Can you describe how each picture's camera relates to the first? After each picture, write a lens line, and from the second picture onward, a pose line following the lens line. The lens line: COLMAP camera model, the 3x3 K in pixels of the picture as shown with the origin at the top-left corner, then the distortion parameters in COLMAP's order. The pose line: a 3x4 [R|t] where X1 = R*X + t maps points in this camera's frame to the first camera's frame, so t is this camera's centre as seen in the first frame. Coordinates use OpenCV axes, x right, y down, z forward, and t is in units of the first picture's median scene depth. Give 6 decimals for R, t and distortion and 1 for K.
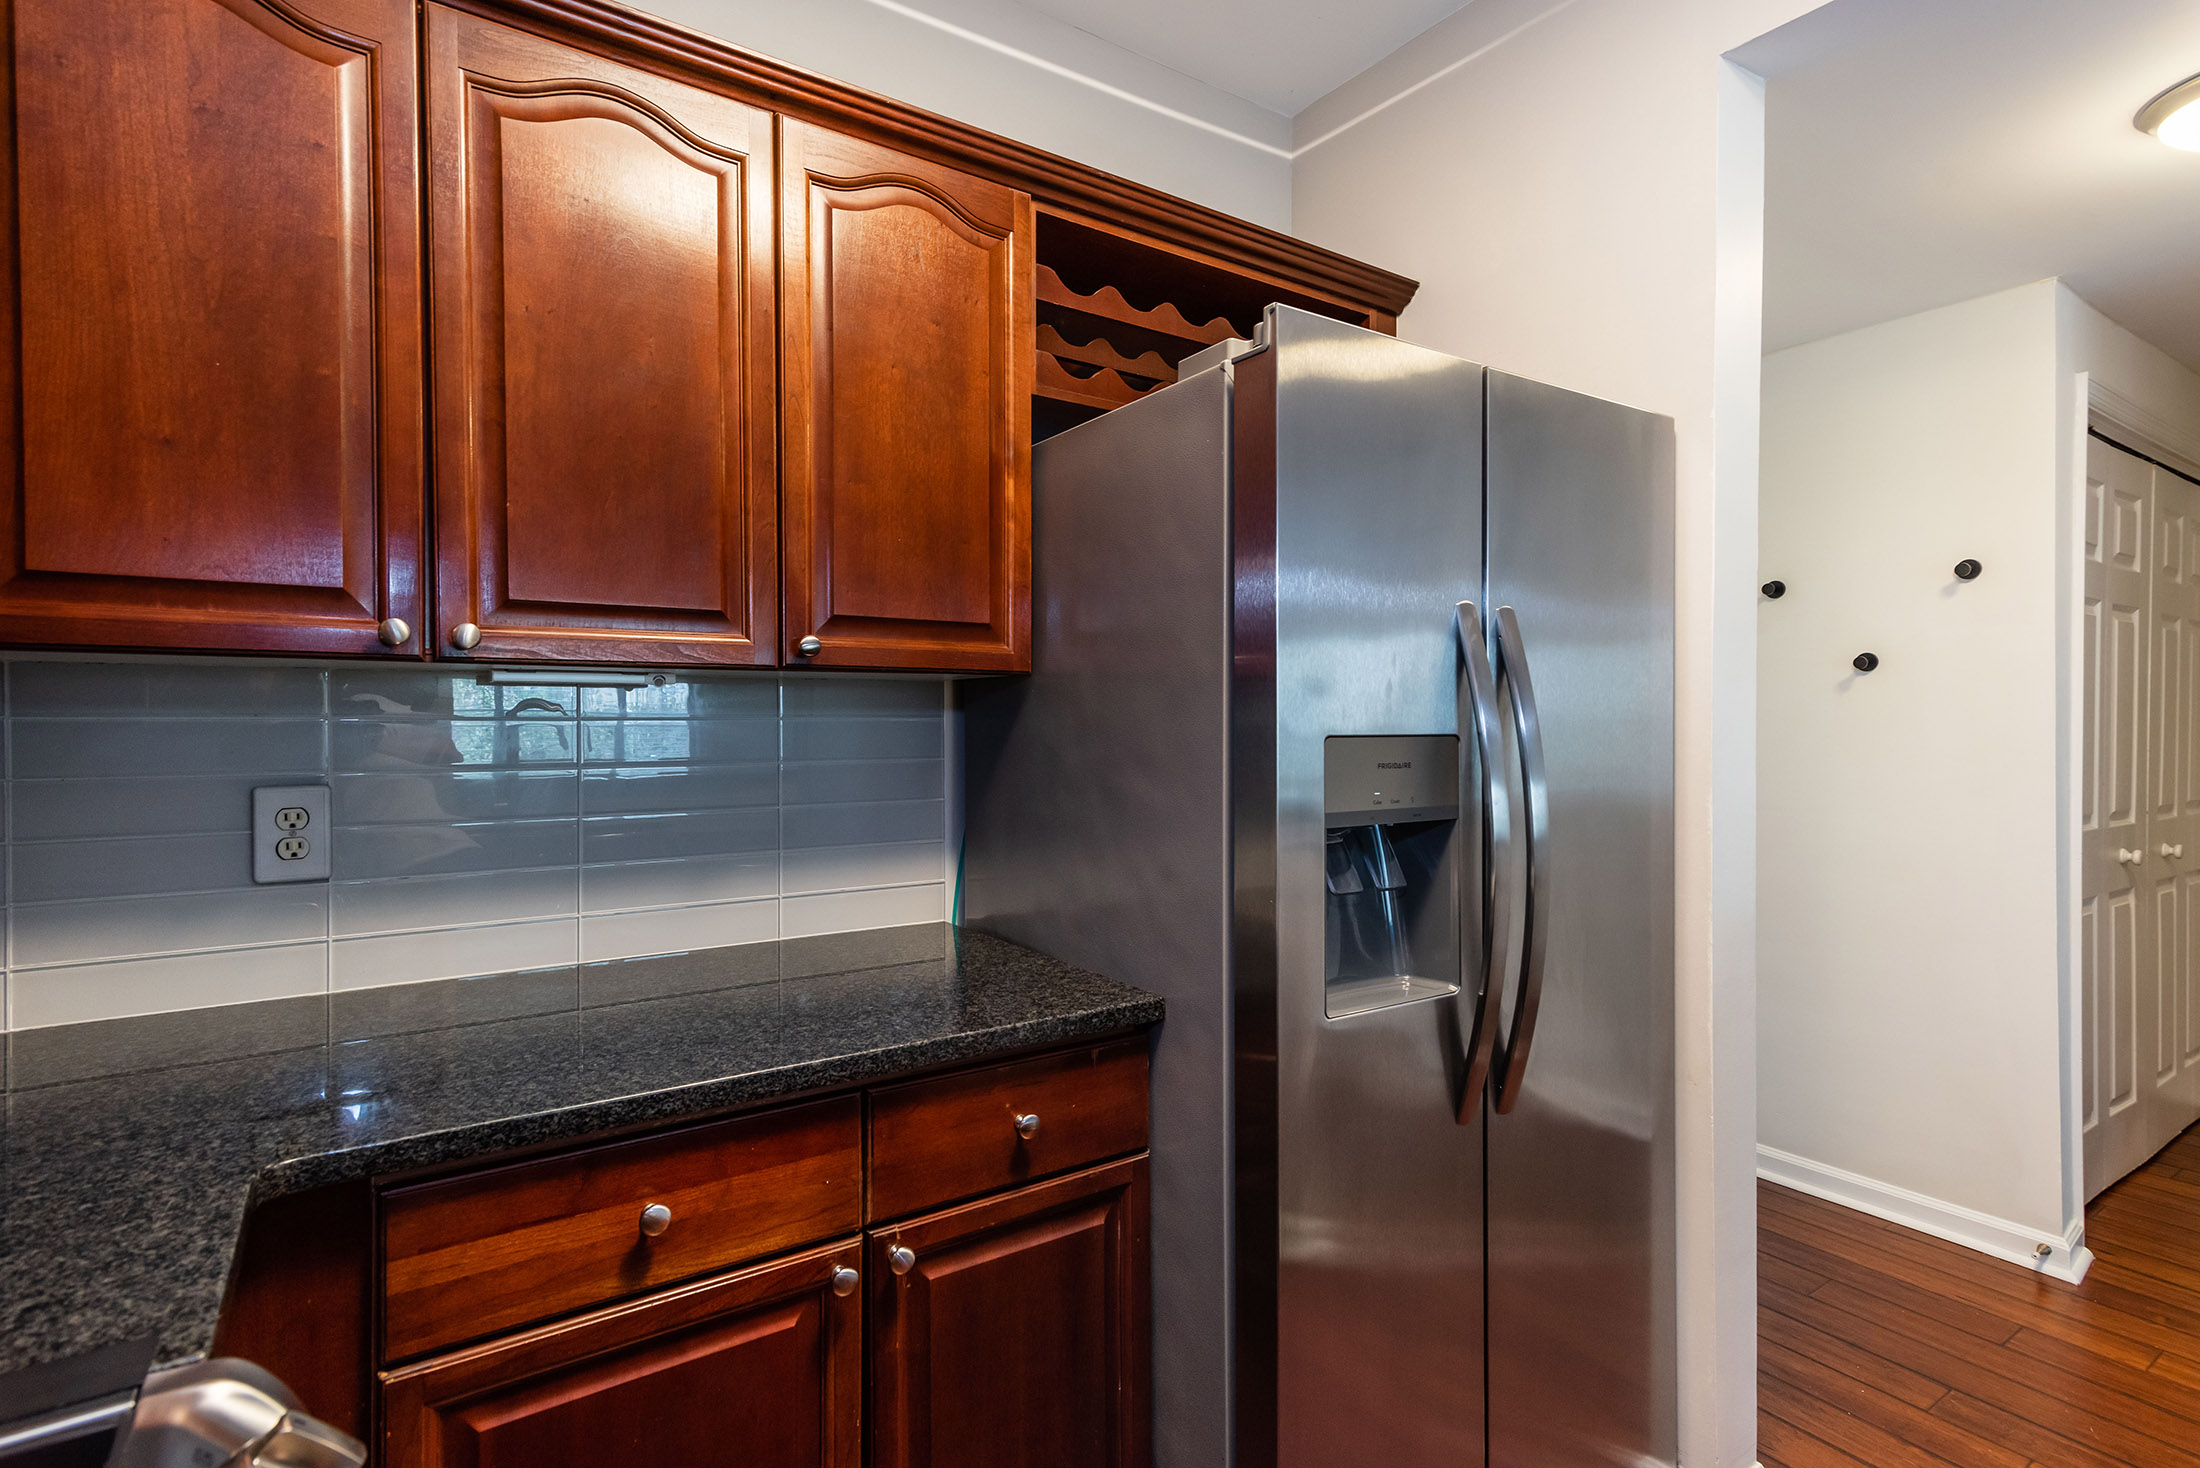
lens RADIAL K [[1076.7, 0, 1114.6], [0, 1076.7, 725.6], [0, 0, 1]] dist [0.017636, -0.000789]
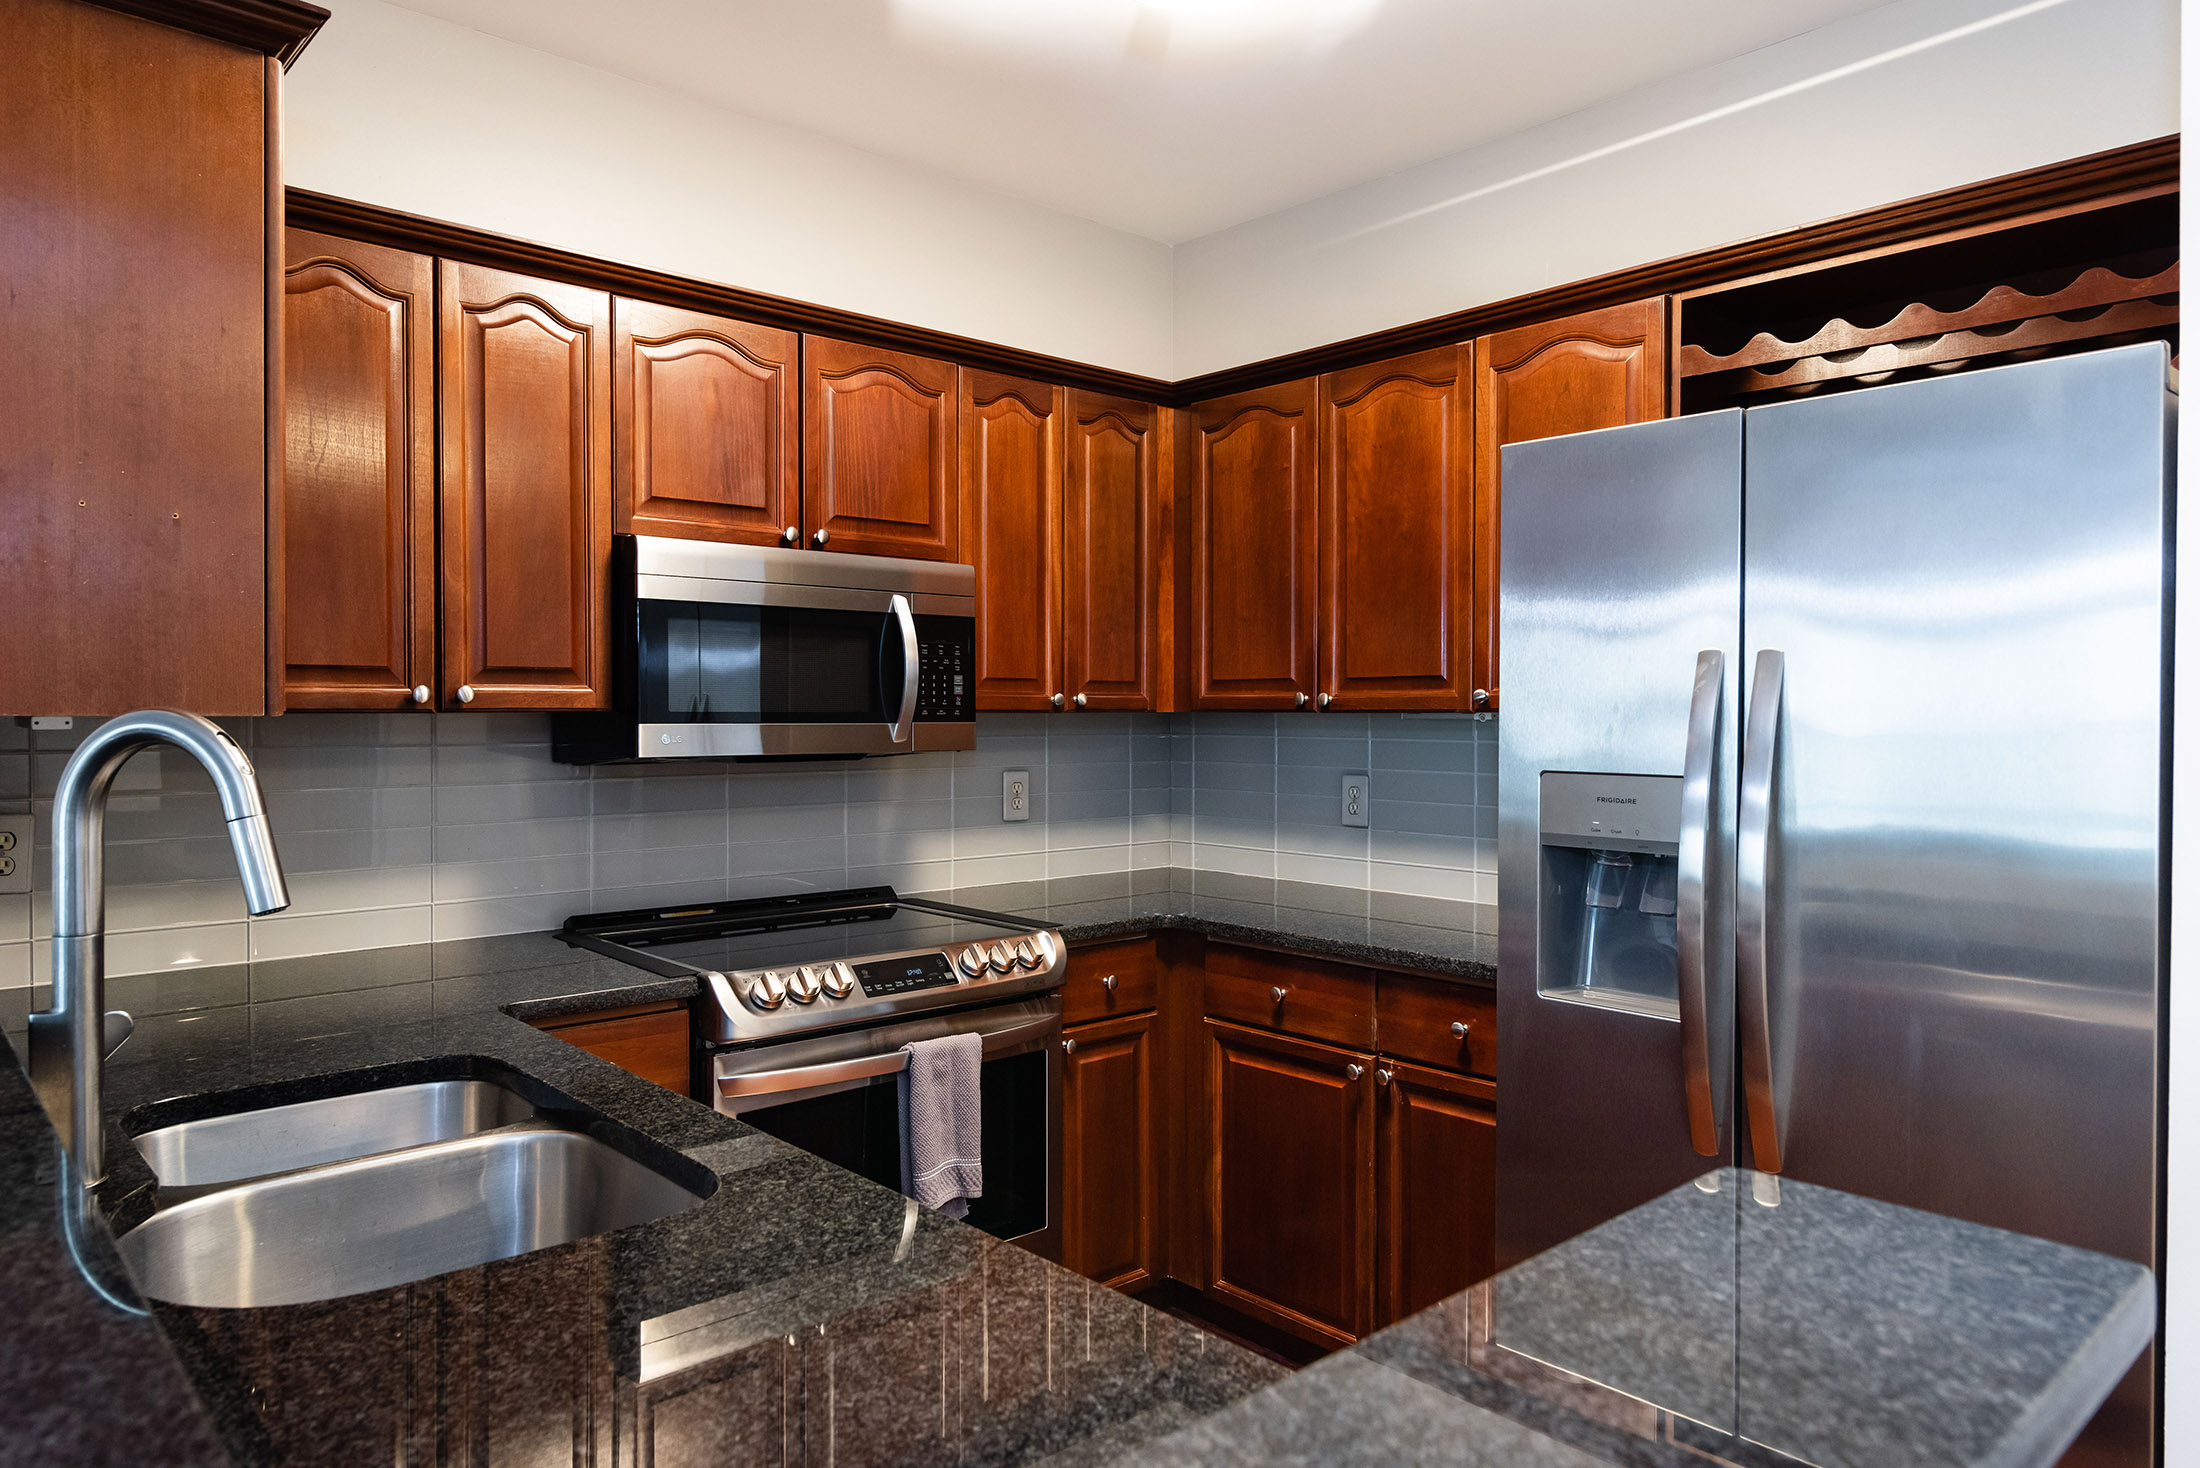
lens RADIAL K [[1399.5, 0, 1090.4], [0, 1399.5, 732.8], [0, 0, 1]] dist [0.012353, 0.000056]
pose [[0.115824, 0.013428, -0.993179, 1.753414], [-0.007170, 0.999894, 0.012682, -0.050687], [0.993244, 0.005652, 0.115908, 0.290628]]
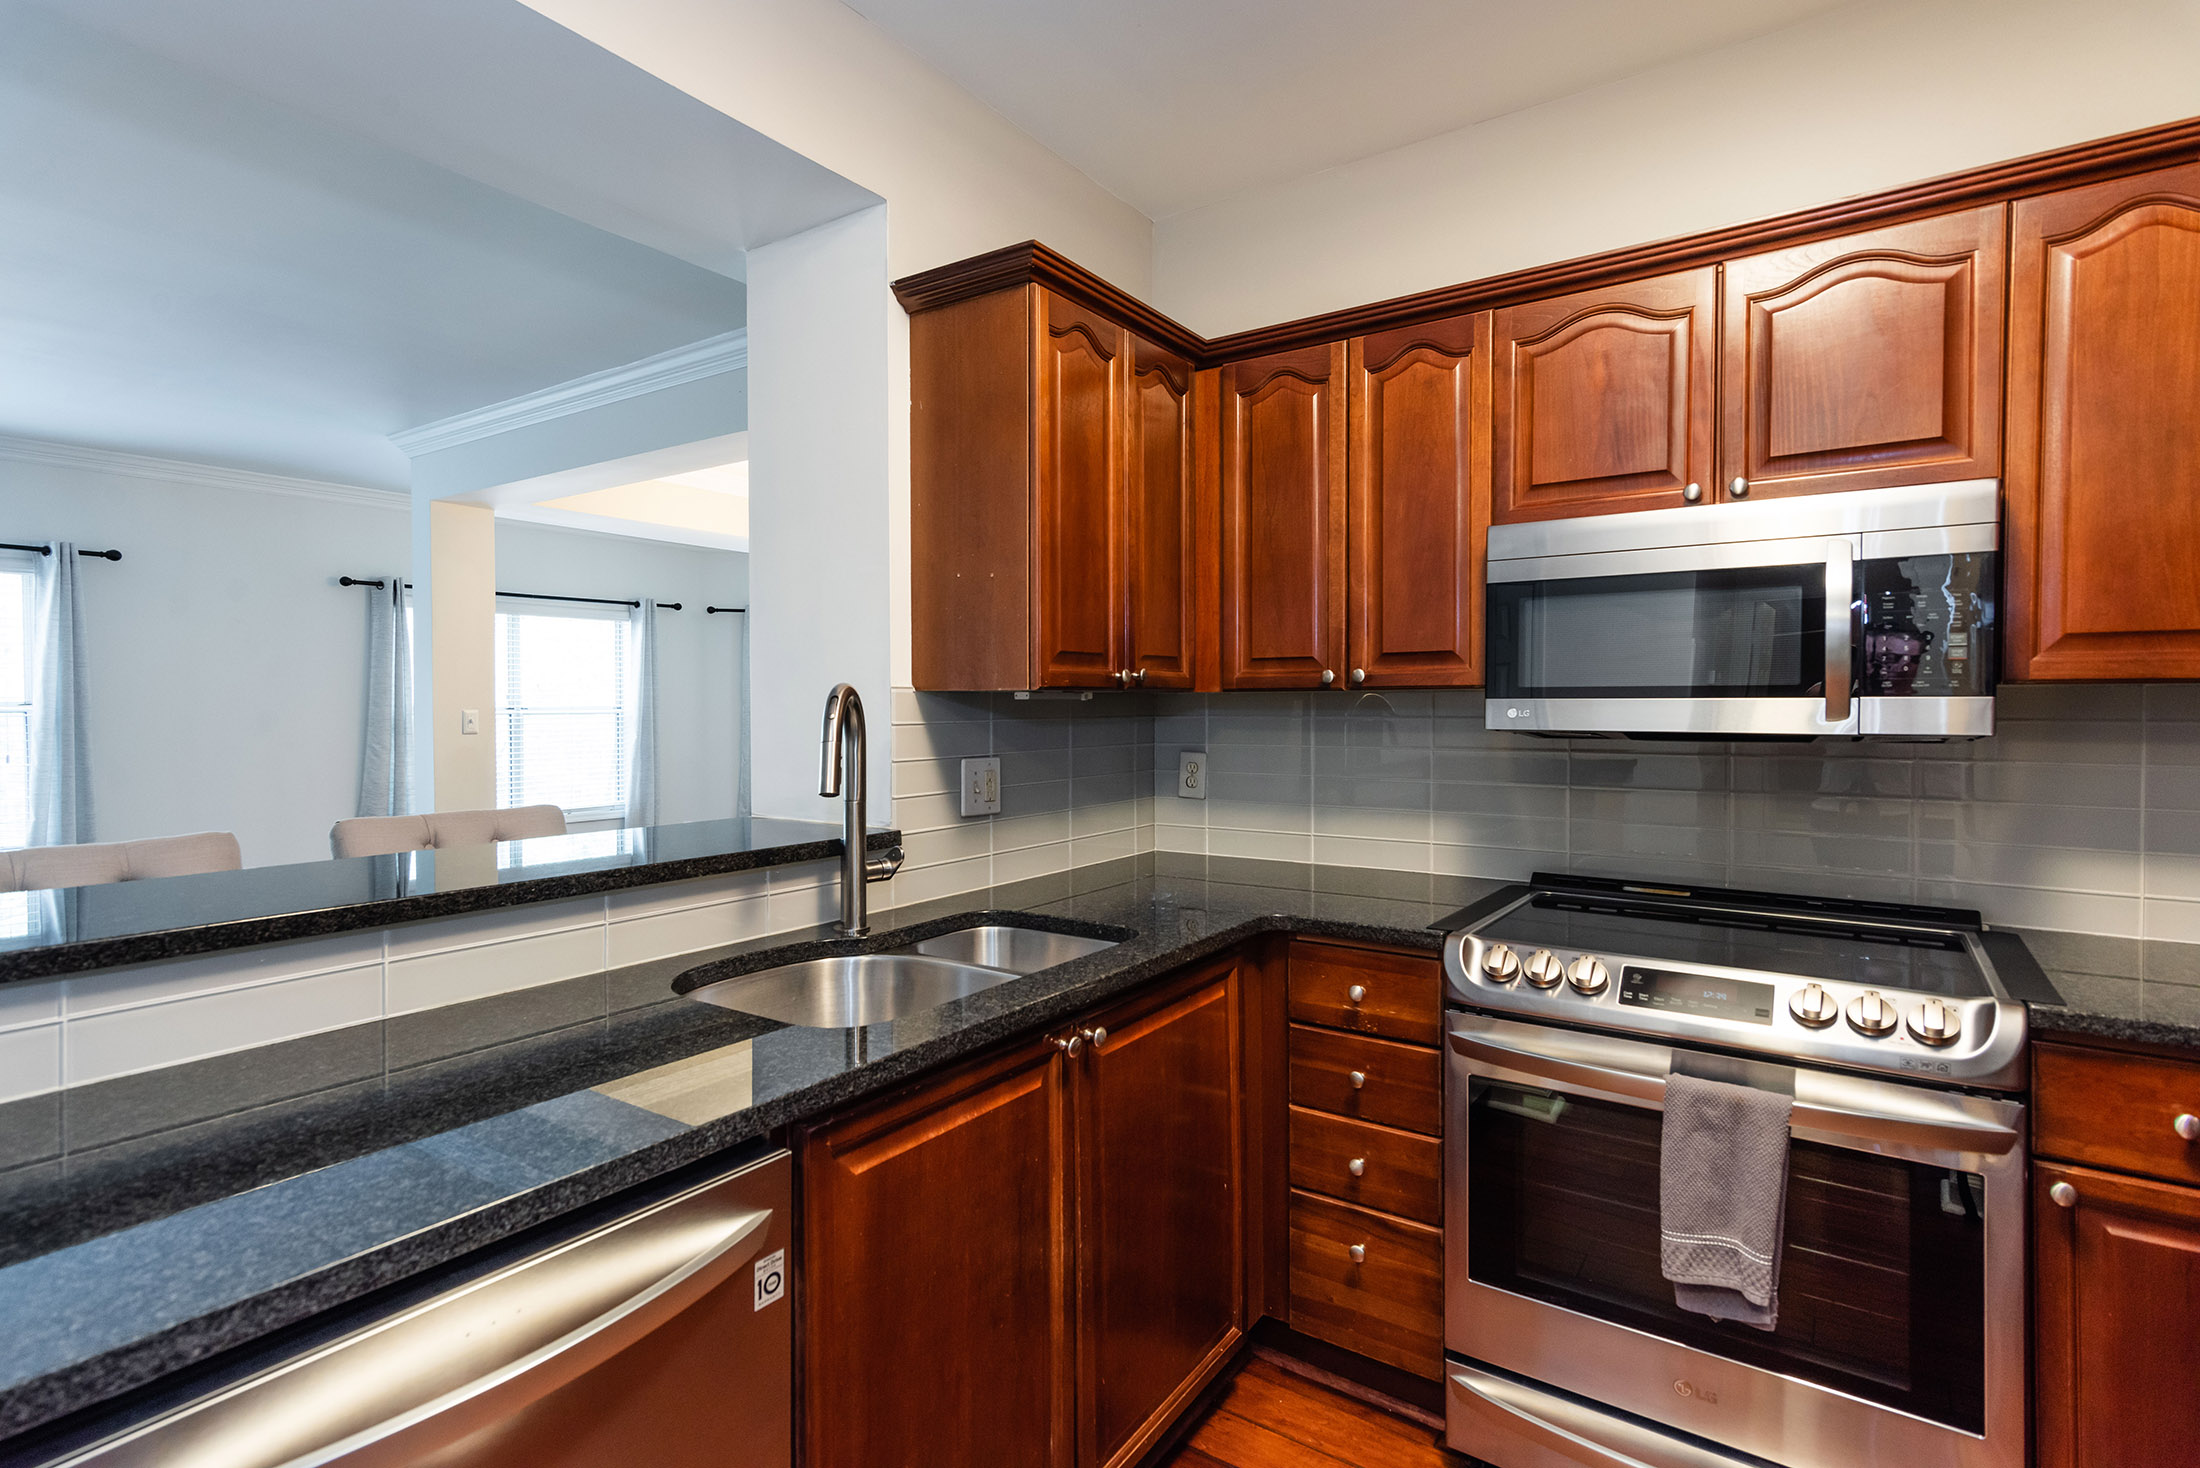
lens RADIAL K [[1076.7, 0, 1086.3], [0, 1076.7, 722.3], [0, 0, 1]] dist [0.017636, -0.000789]
pose [[-0.938475, 0.006227, -0.345291, 0.902740], [-0.002229, 0.999707, 0.024086, -0.036239], [0.345340, 0.023374, -0.938187, 1.198206]]
